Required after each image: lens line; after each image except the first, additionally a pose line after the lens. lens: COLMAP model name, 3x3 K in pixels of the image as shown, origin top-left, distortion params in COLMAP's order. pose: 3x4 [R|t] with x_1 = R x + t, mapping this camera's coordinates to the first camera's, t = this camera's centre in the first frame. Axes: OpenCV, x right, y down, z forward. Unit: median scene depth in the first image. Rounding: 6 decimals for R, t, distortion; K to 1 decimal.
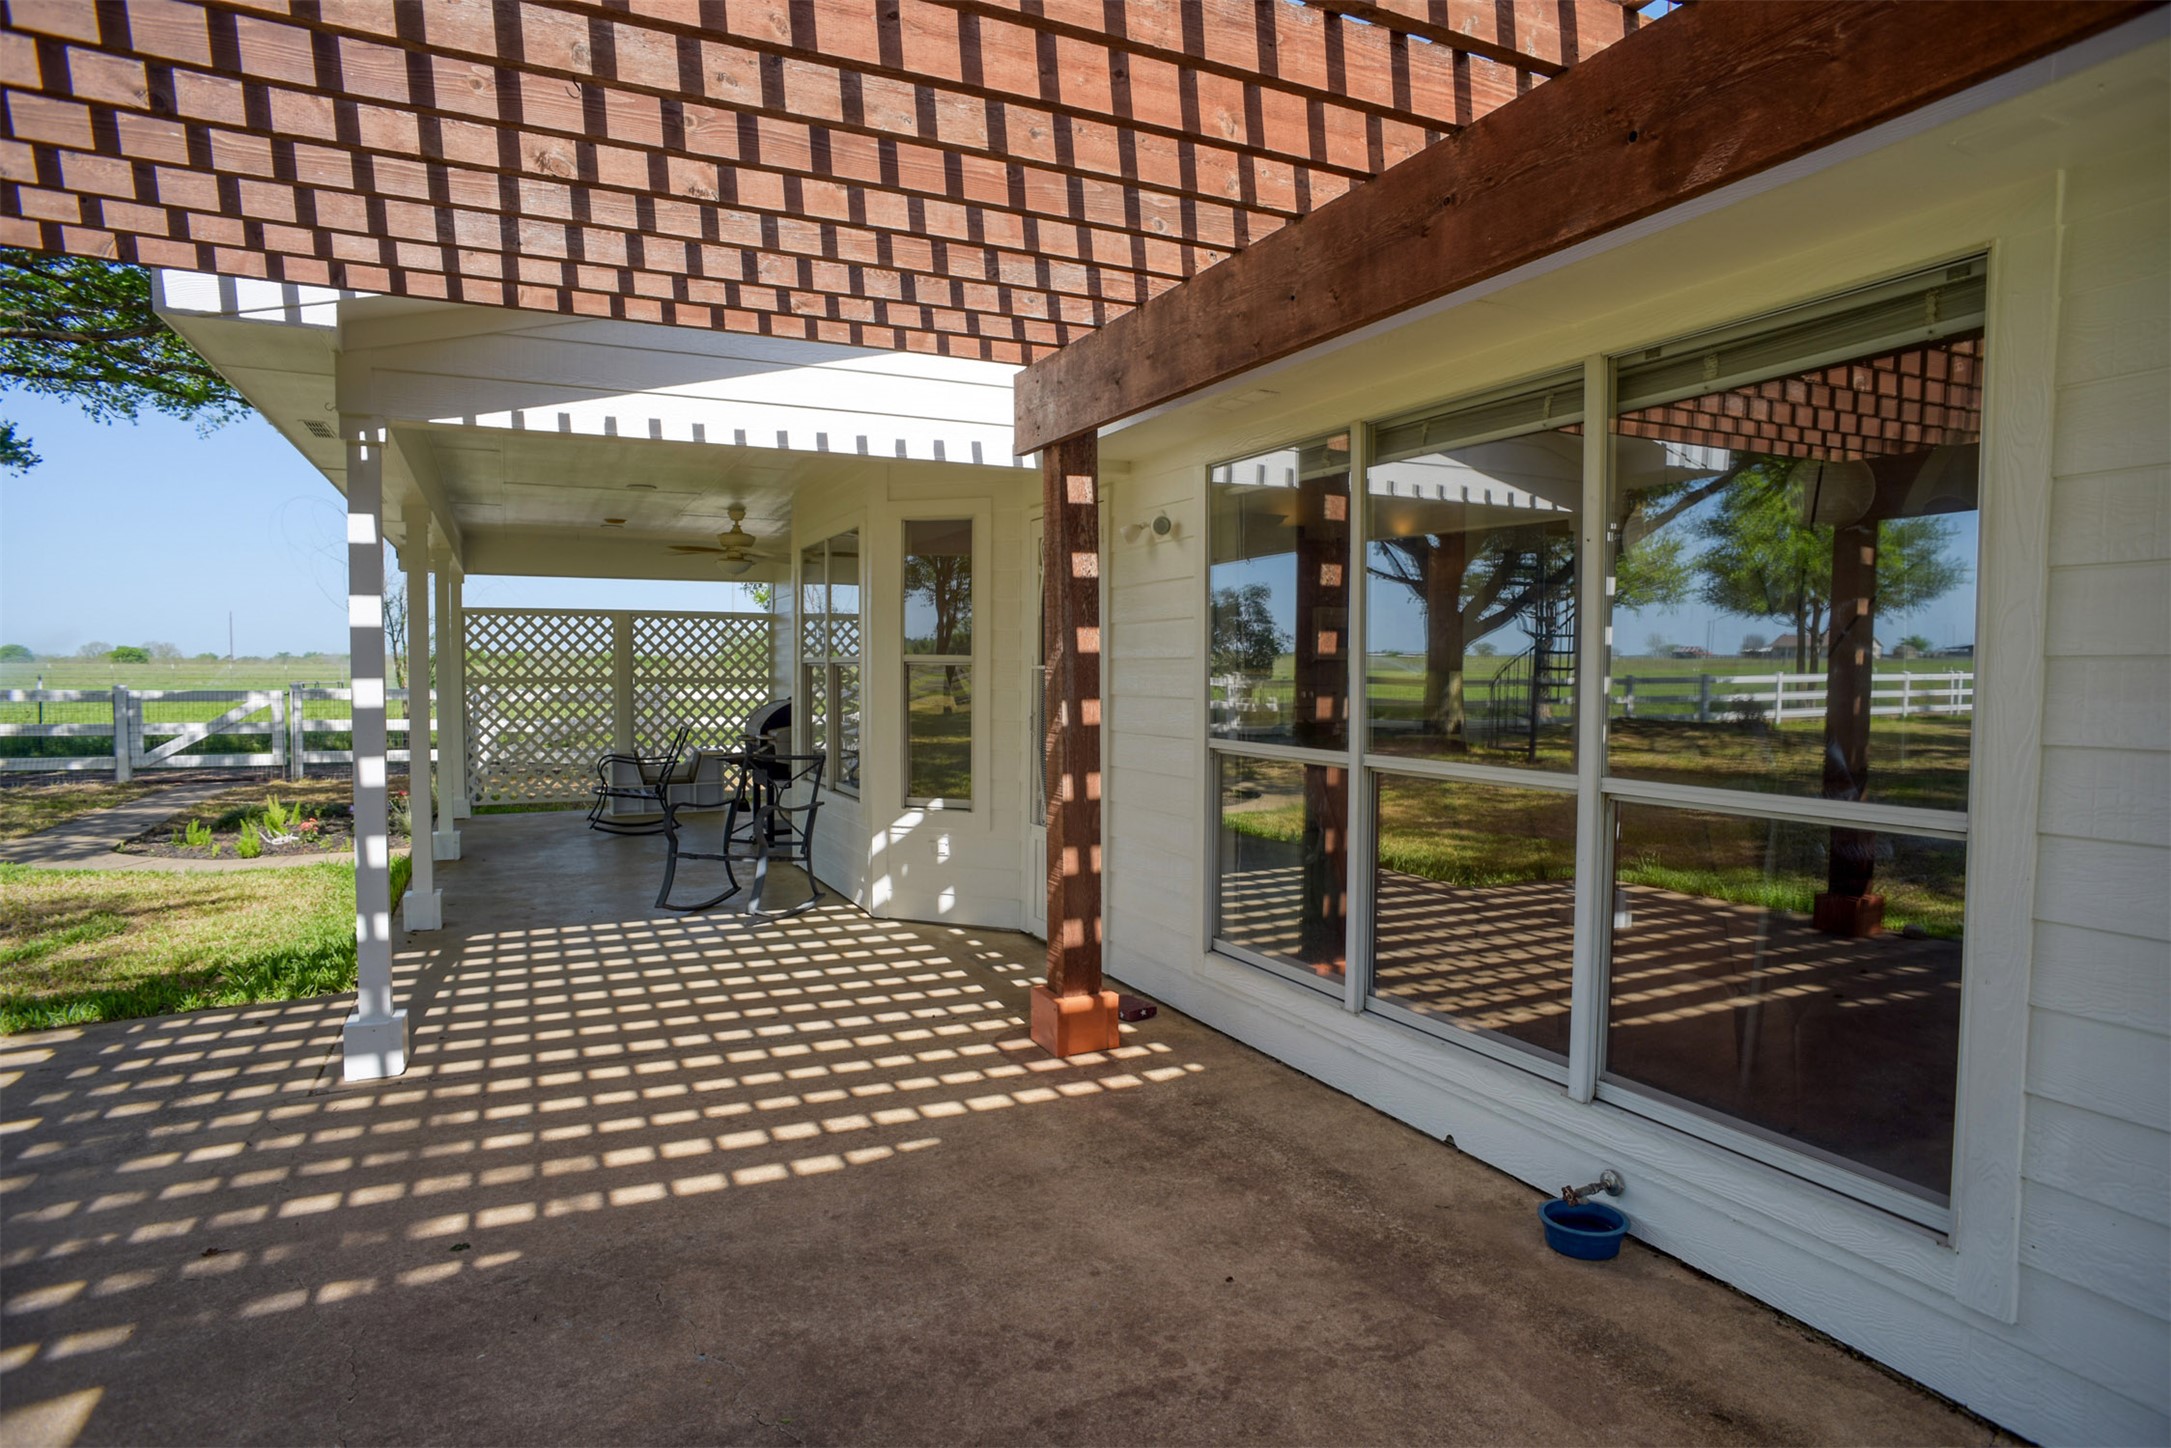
lens RADIAL K [[1224.1, 0, 1085.5], [0, 1224.1, 724.0], [0, 0, 1]] dist [-0.000596, -0.000065]
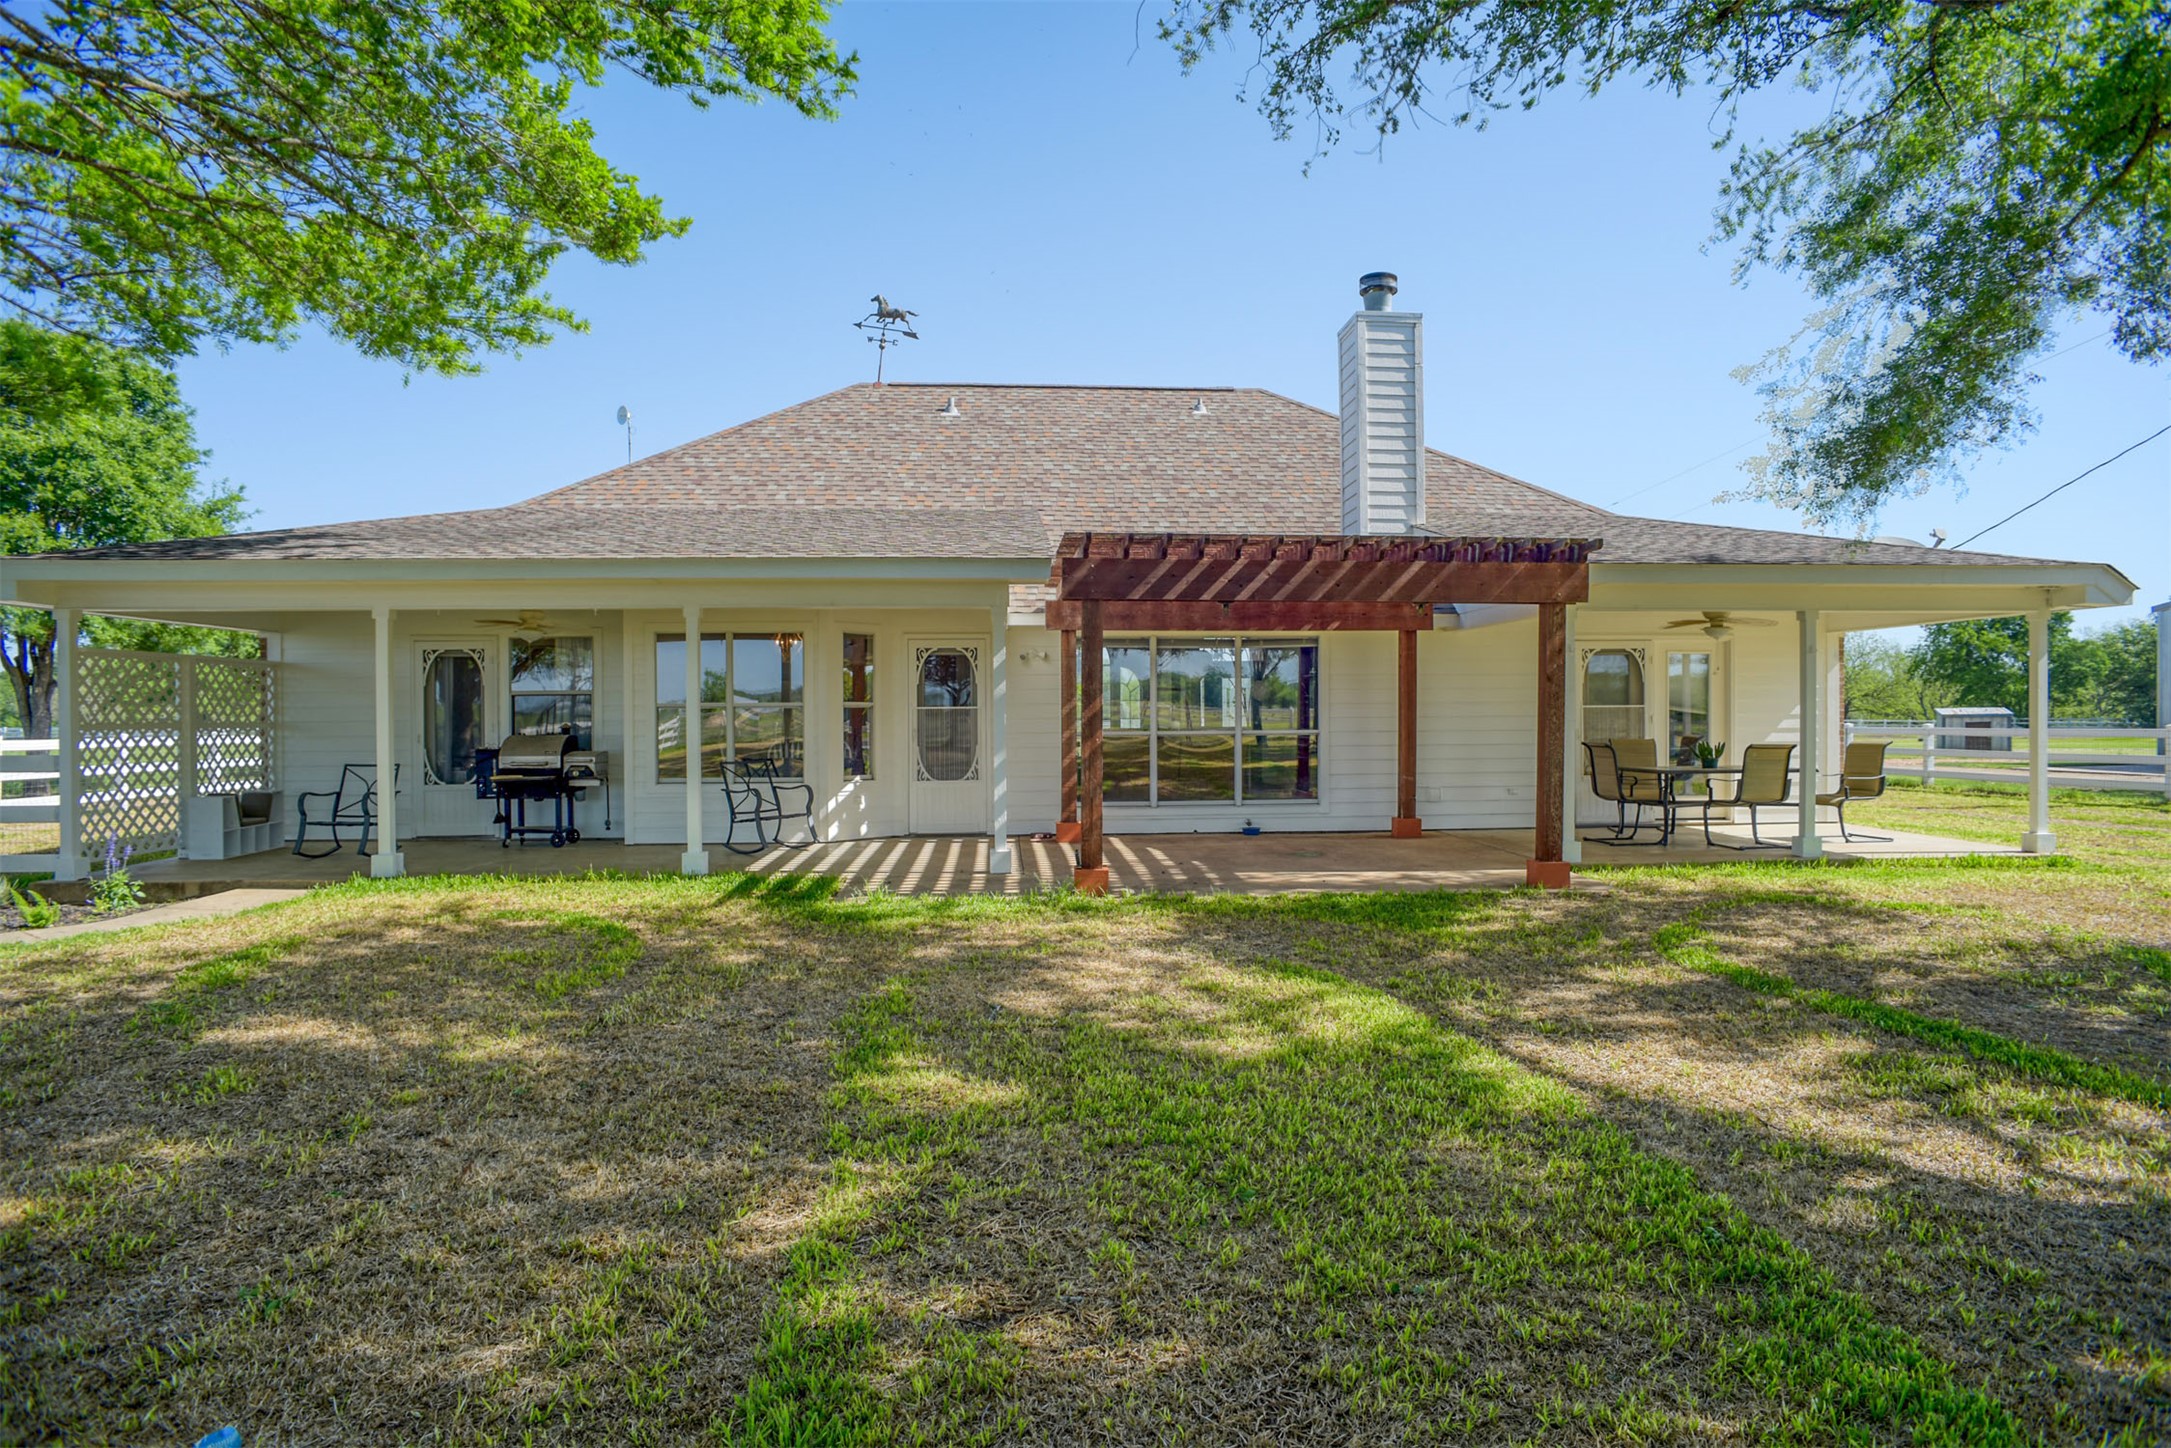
lens RADIAL K [[1278.4, 0, 1045.6], [0, 1278.4, 715.6], [0, 0, 1]] dist [-0.028390, 0.045224]
pose [[0.386089, -0.009287, 0.922415, -1.110628], [0.049812, 0.998700, -0.010794, 0.001454], [-0.921116, 0.050115, 0.386050, -0.030198]]
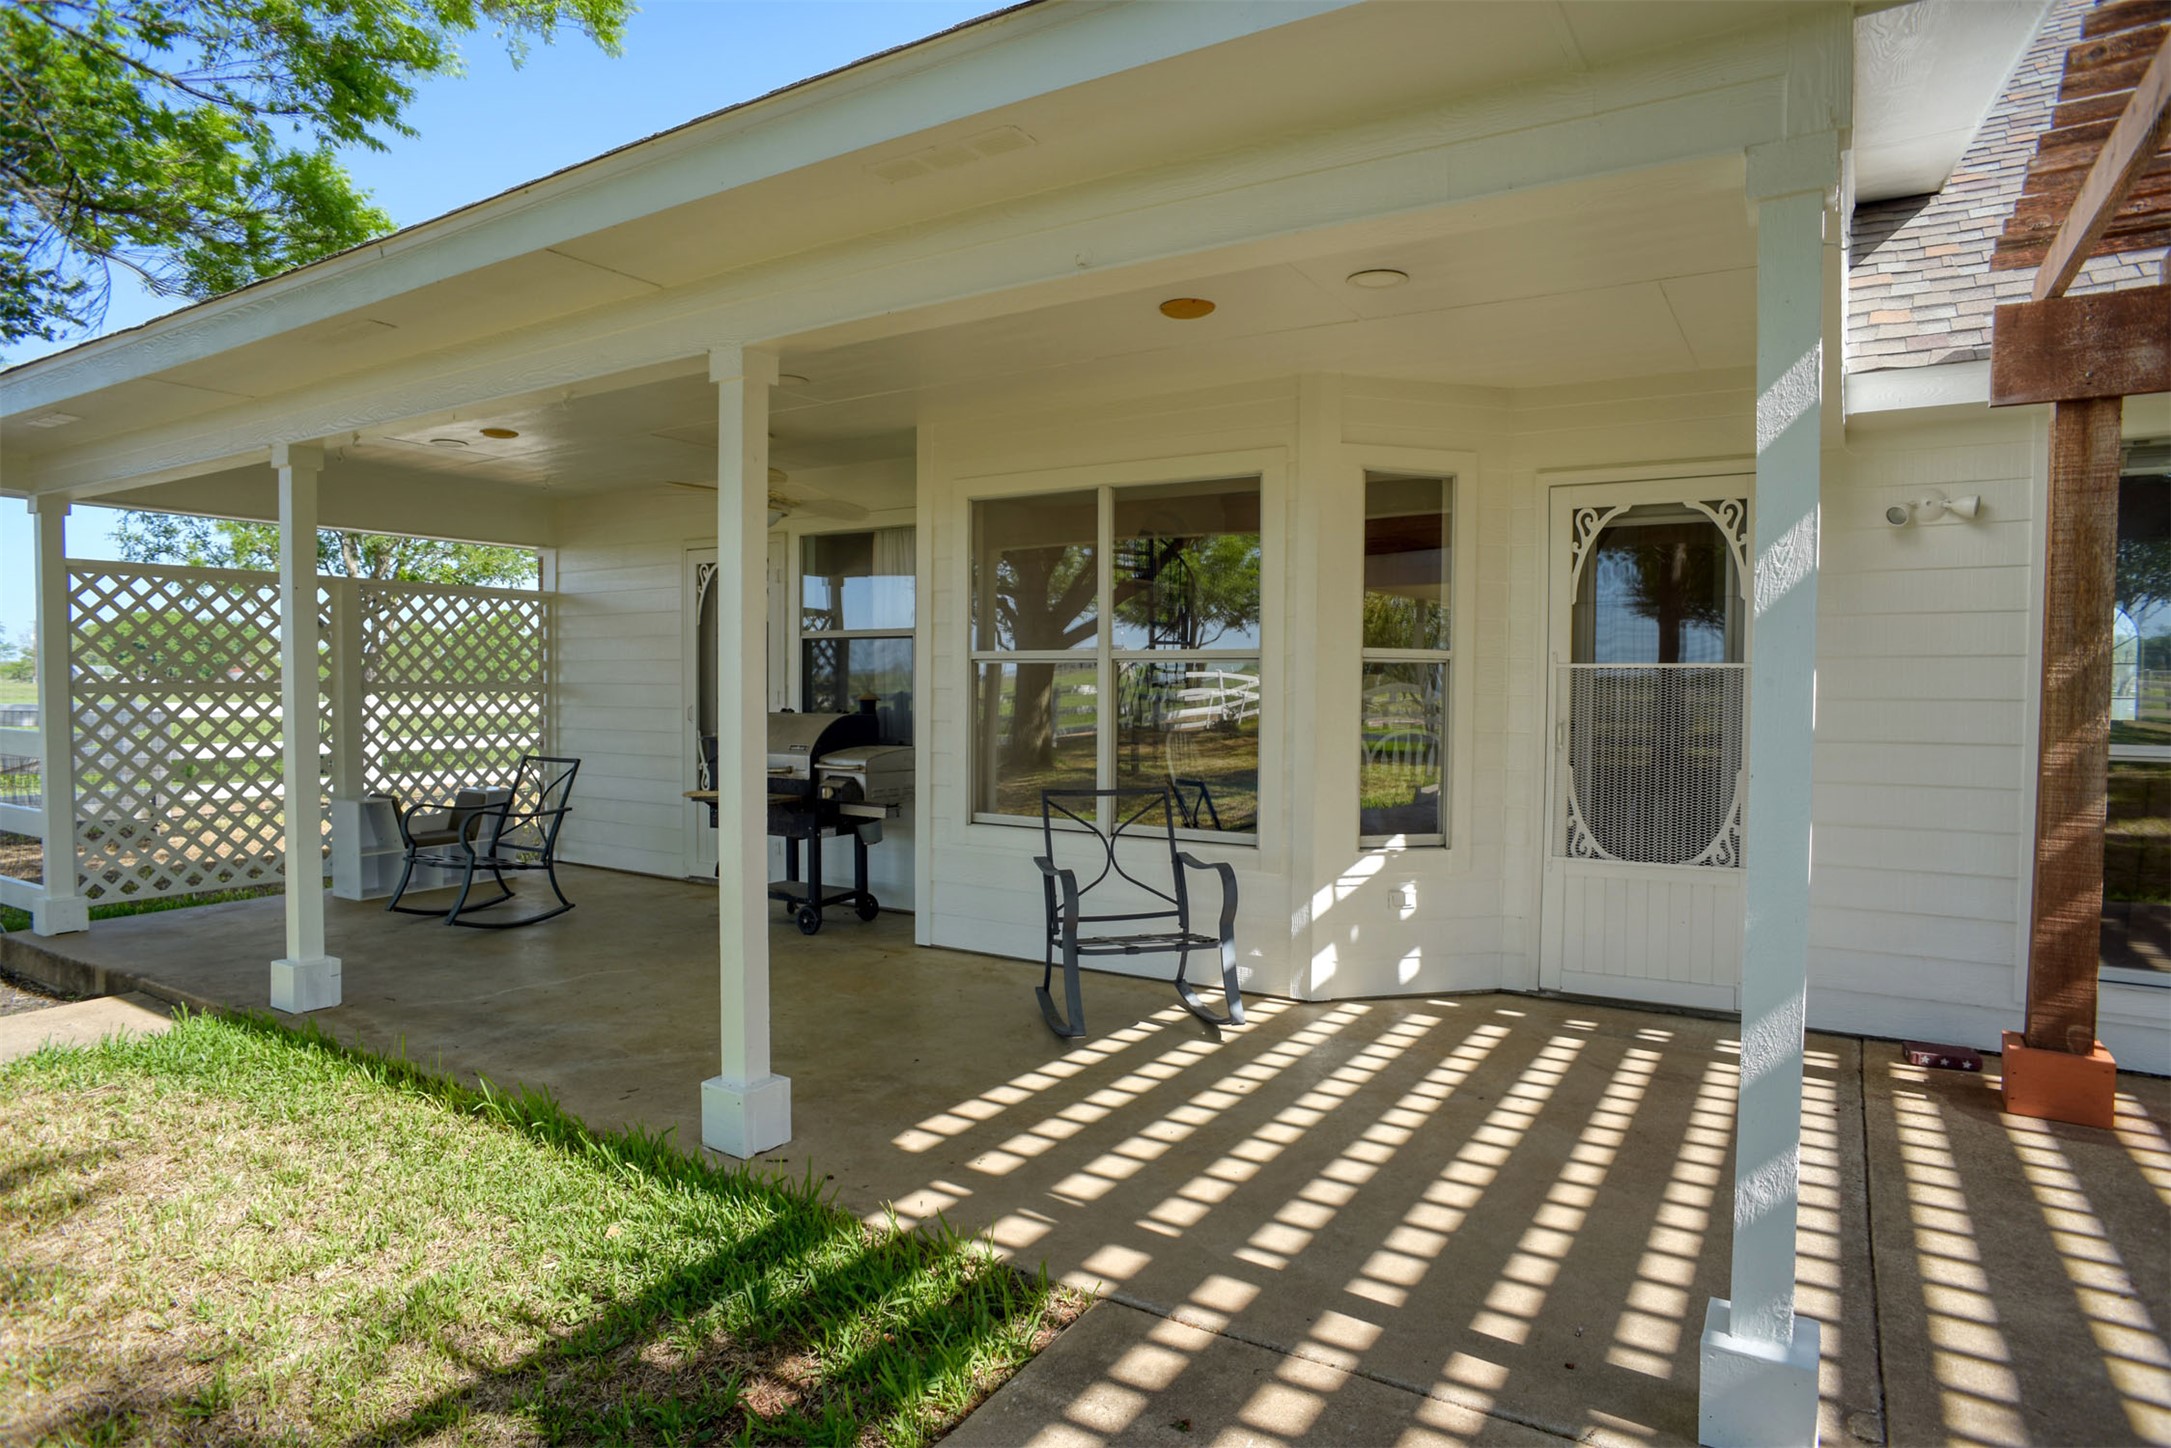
lens RADIAL K [[1256.1, 0, 1085.0], [0, 1256.1, 760.6], [0, 0, 1]] dist [-0.058216, 0.044076]
pose [[0.841832, -0.034441, 0.538639, -0.422589], [0.022673, 0.999338, 0.028464, -0.007671], [-0.539263, -0.011749, 0.842056, 0.266869]]
